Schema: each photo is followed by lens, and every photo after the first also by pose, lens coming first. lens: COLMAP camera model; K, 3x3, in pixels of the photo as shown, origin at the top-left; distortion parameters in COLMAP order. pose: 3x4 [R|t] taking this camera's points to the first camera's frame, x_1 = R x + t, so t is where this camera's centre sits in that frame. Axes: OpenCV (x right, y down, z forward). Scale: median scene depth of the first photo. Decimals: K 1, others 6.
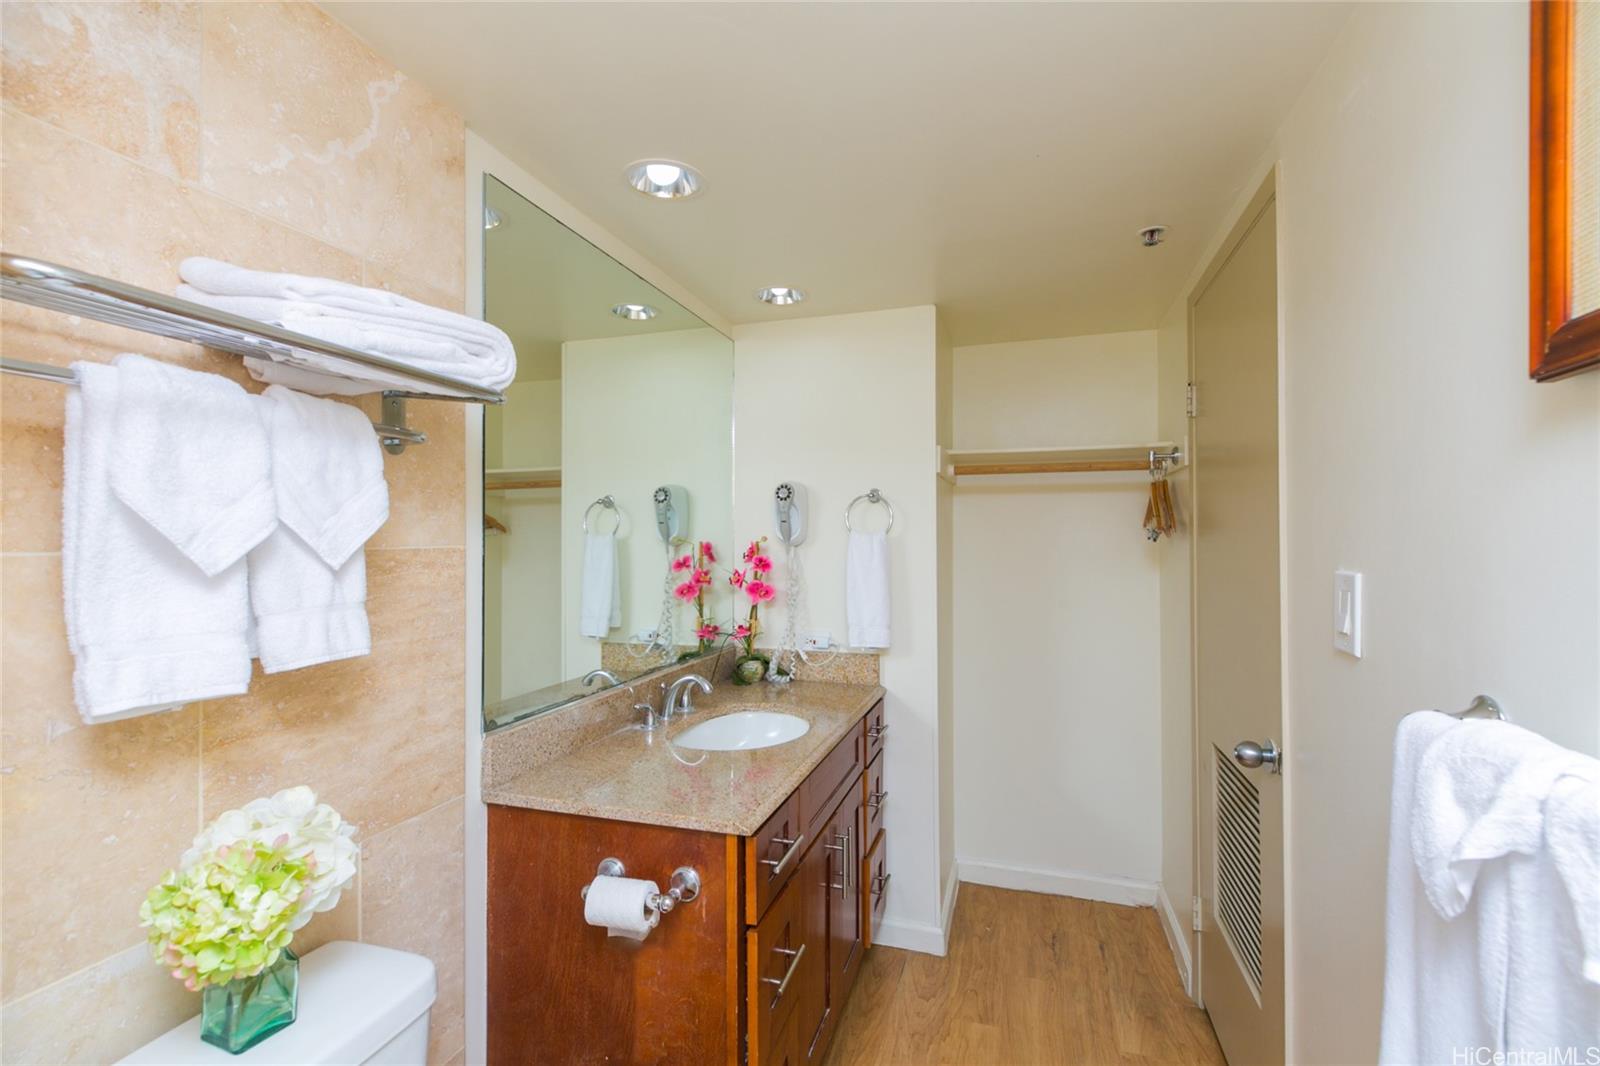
lens RADIAL K [[723.6, 0, 797.8], [0, 723.6, 539.2], [0, 0, 1]] dist [0.008653, -0.002112]
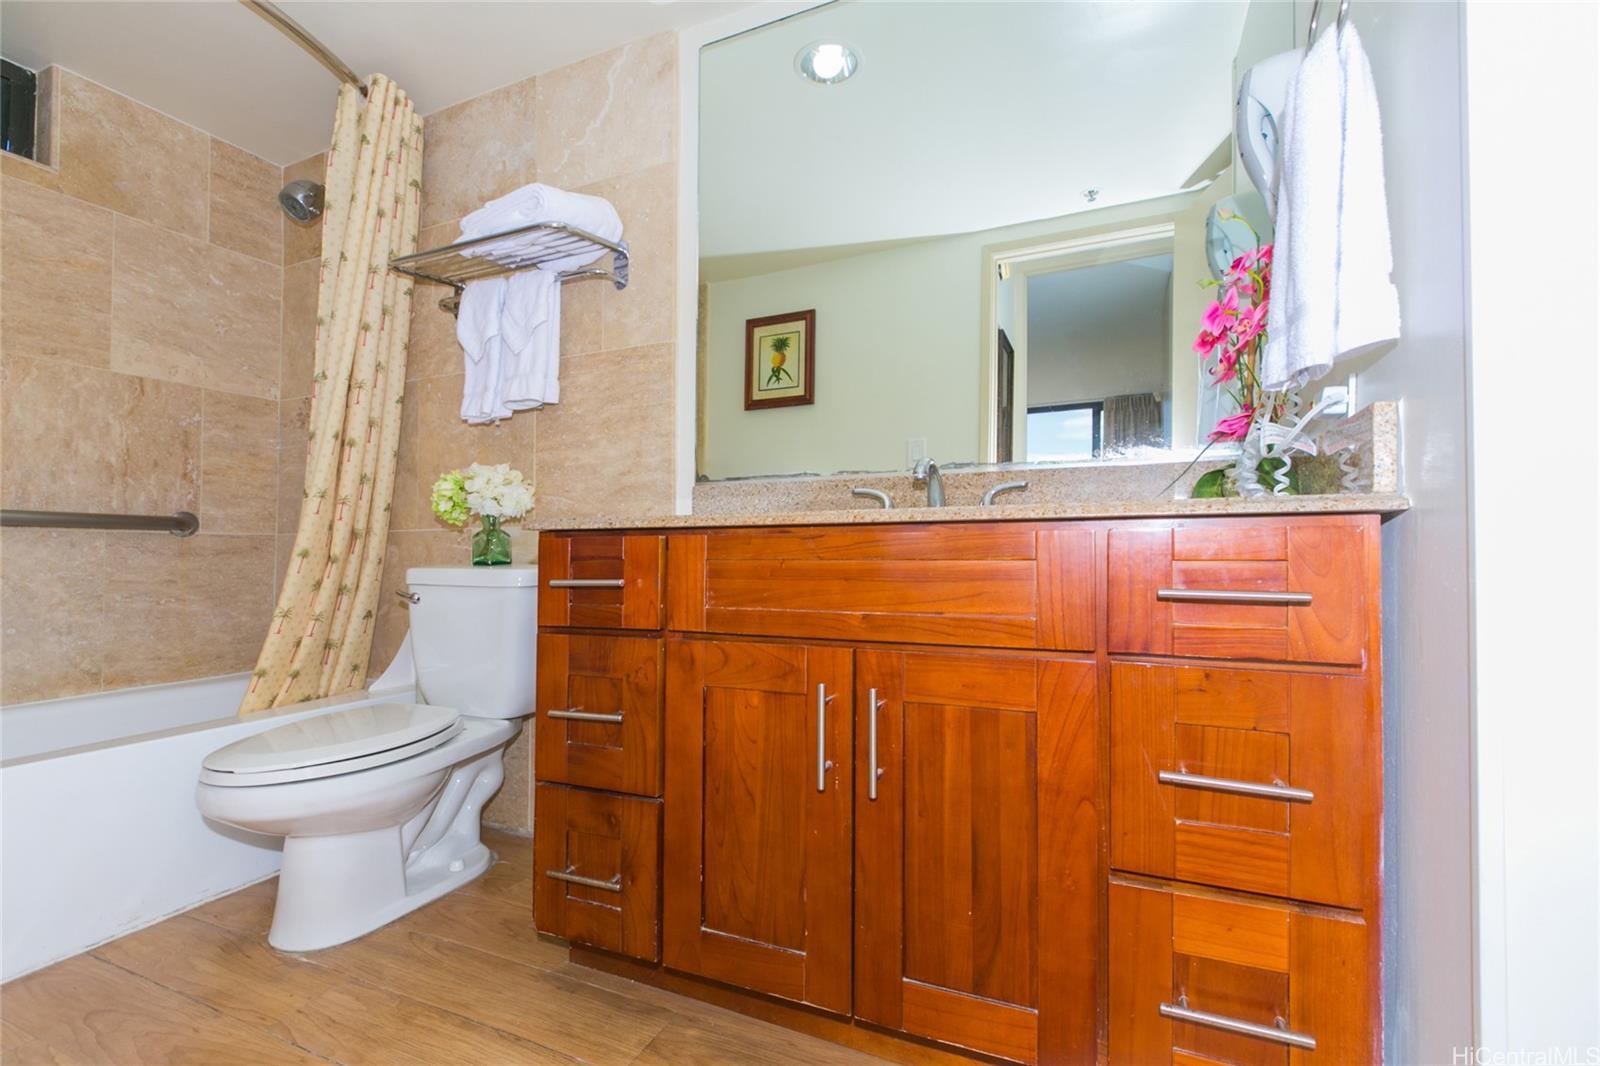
lens RADIAL K [[723.6, 0, 797.4], [0, 723.6, 539.6], [0, 0, 1]] dist [0.008653, -0.002112]
pose [[-0.111926, -0.017656, -0.993560, 0.918701], [0.010165, 0.999769, -0.018912, 0.441698], [0.993665, -0.012216, -0.111721, 1.482548]]
